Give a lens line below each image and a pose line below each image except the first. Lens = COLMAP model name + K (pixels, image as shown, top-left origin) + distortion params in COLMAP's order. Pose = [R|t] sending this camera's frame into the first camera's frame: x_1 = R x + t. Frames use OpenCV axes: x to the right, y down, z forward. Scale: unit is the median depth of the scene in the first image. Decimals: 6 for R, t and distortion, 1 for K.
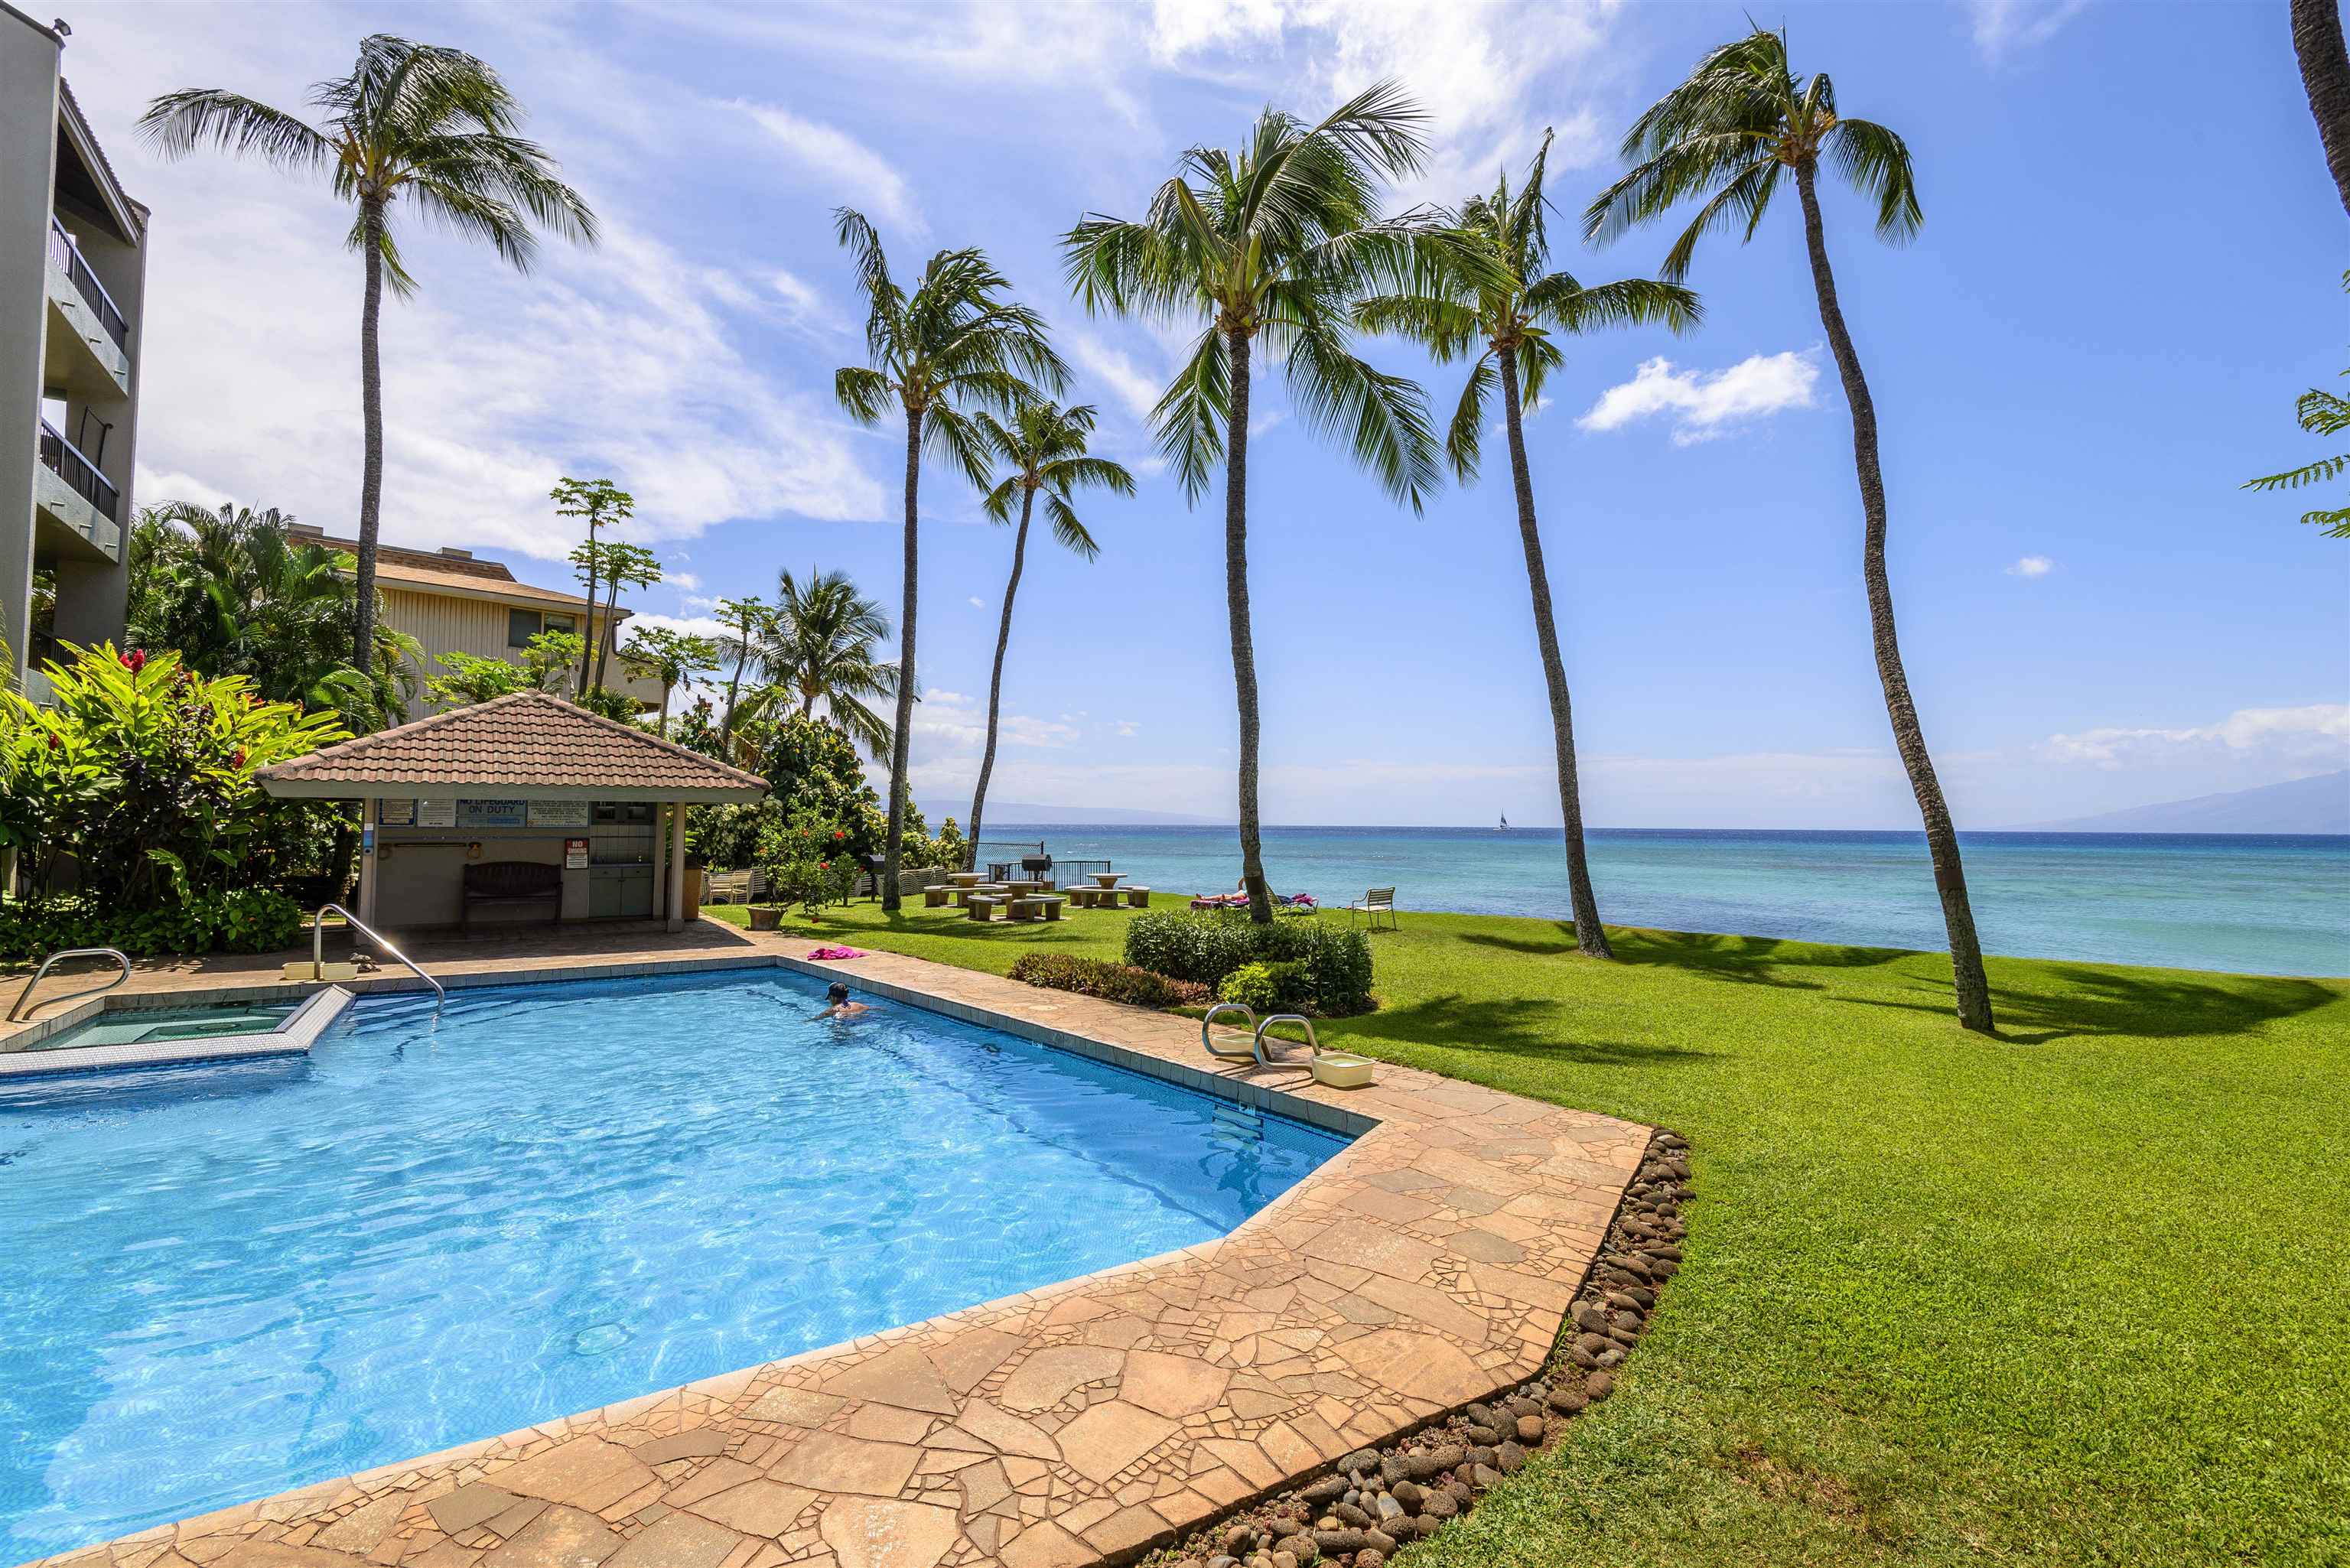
lens RADIAL K [[1072.2, 0, 1176.1], [0, 1072.2, 818.6], [0, 0, 1]] dist [-0.000294, -0.000114]
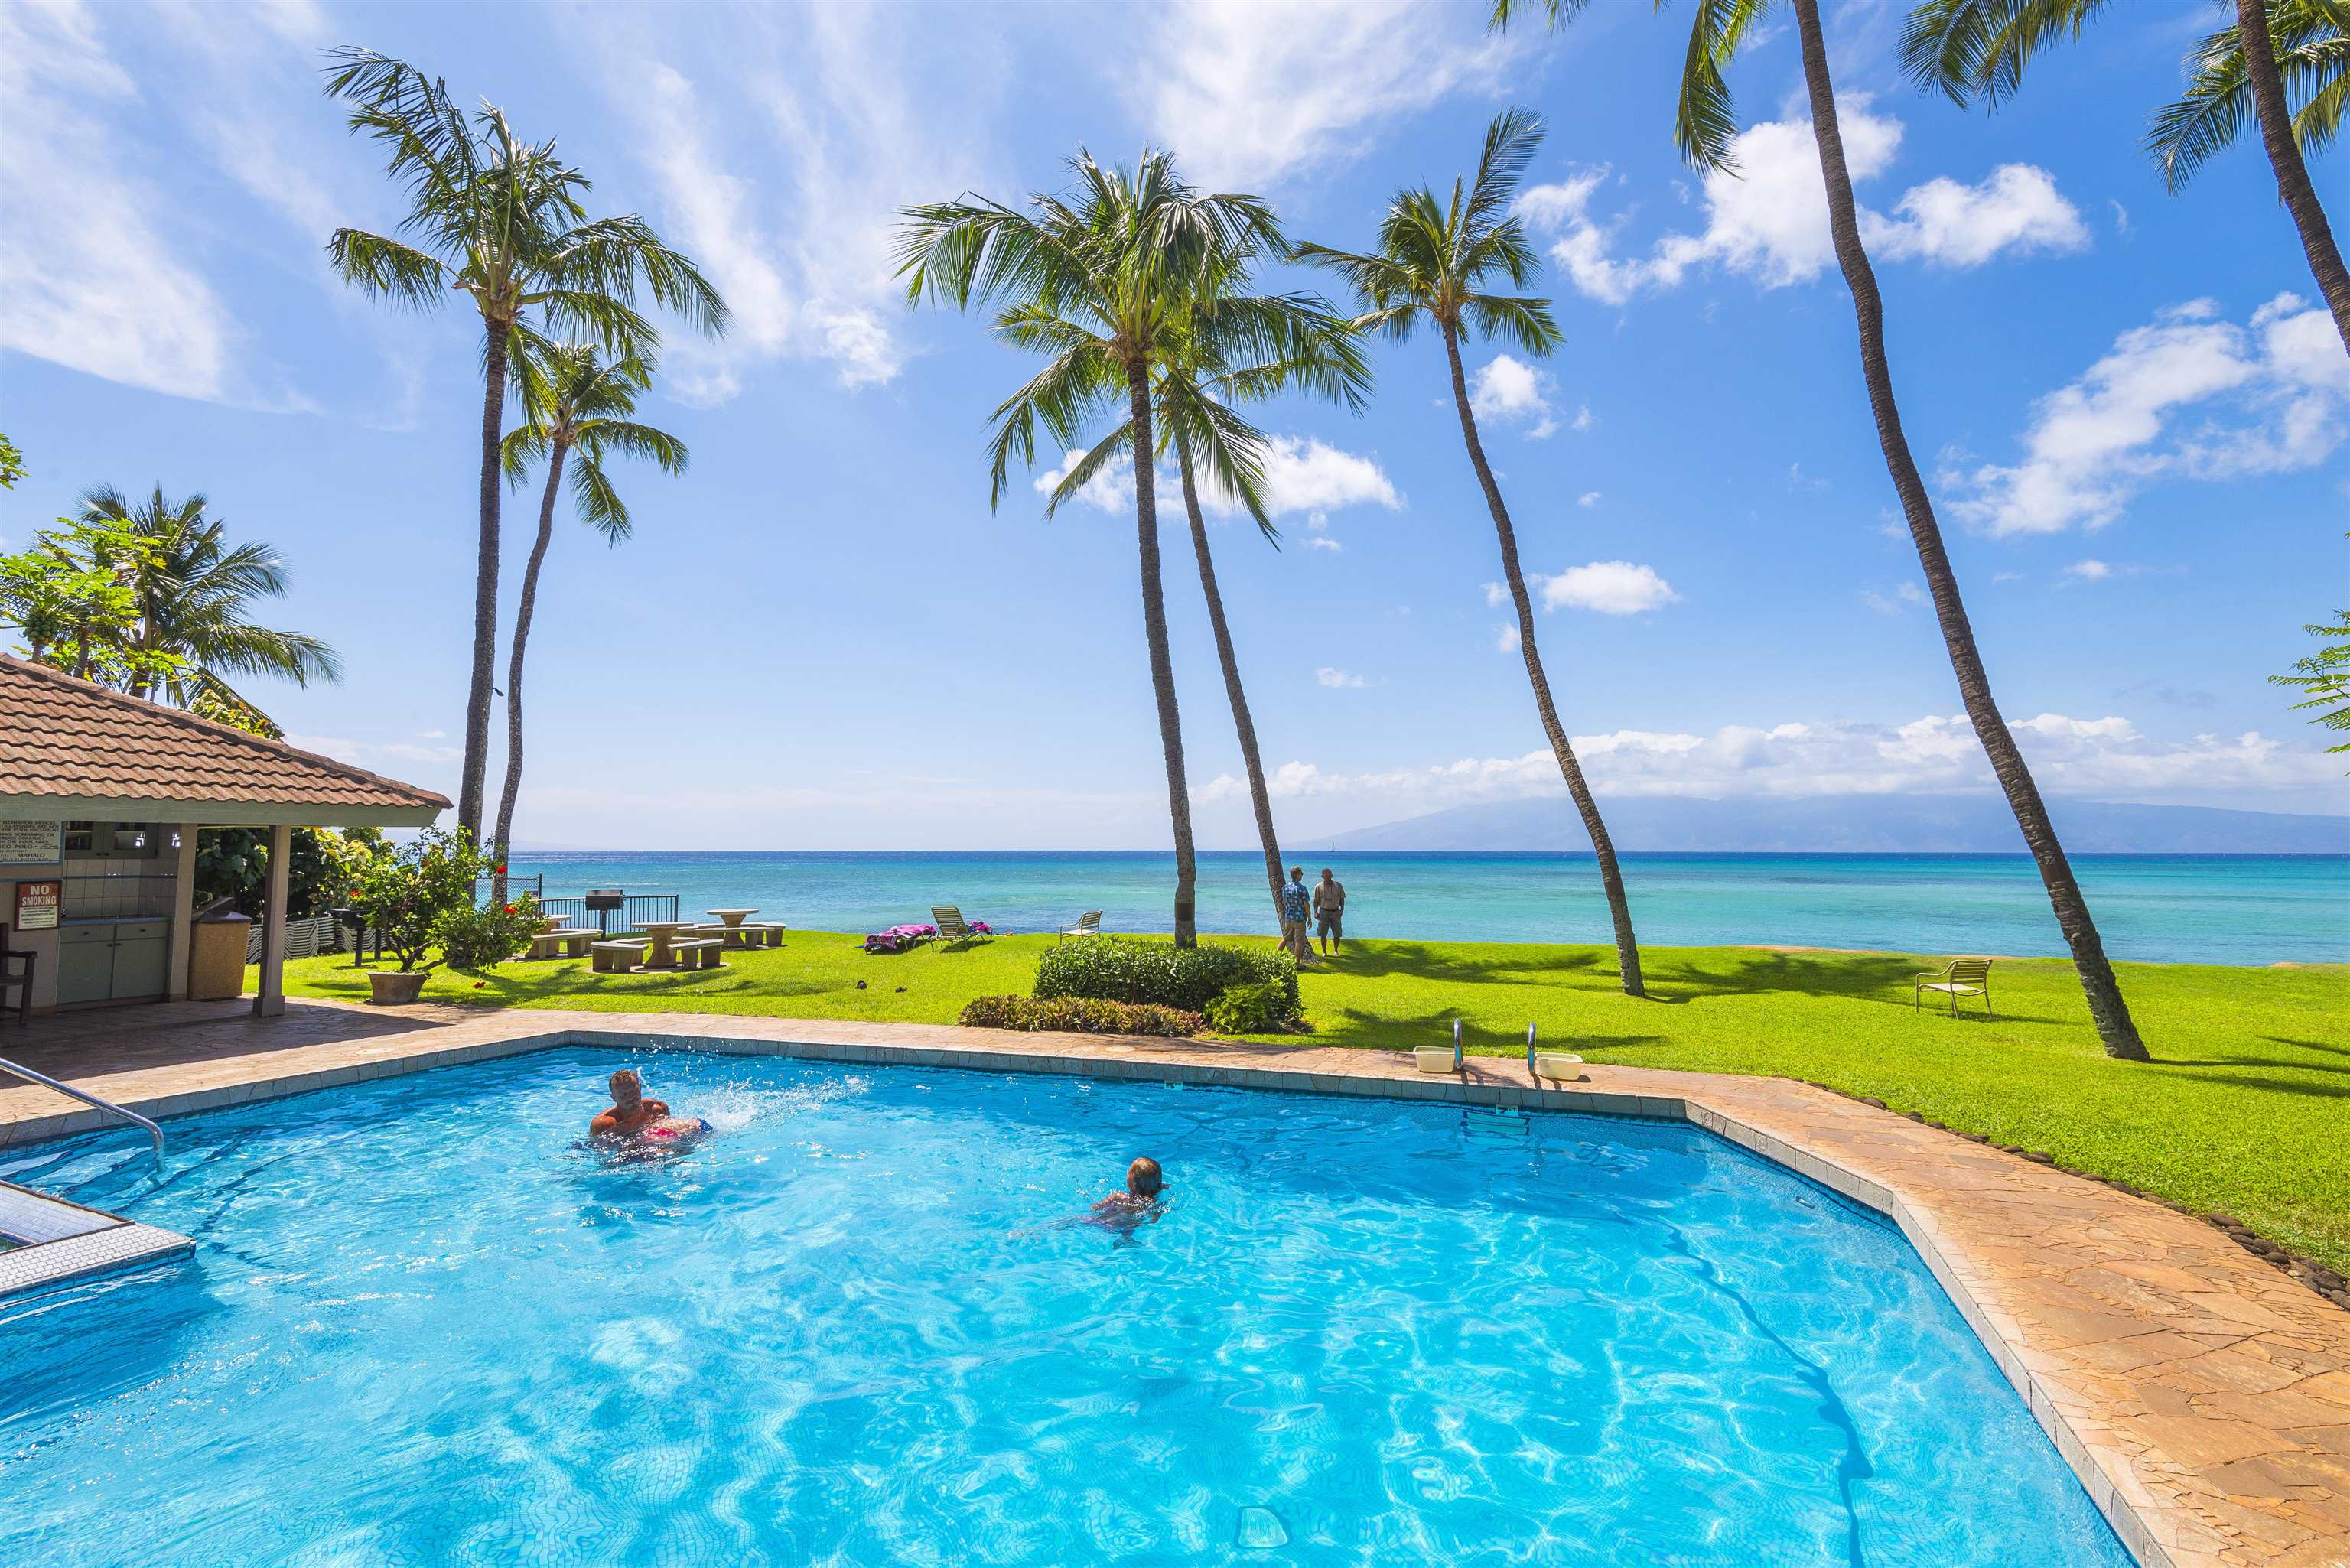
lens RADIAL K [[1085.2, 0, 1175.0], [0, 1085.2, 784.0], [0, 0, 1]] dist [0.001448, 0.000061]
pose [[0.837763, 0.026120, 0.545409, -0.340877], [0.003226, 0.998601, -0.052778, -0.002511], [-0.546025, 0.045975, 0.836507, 0.098026]]
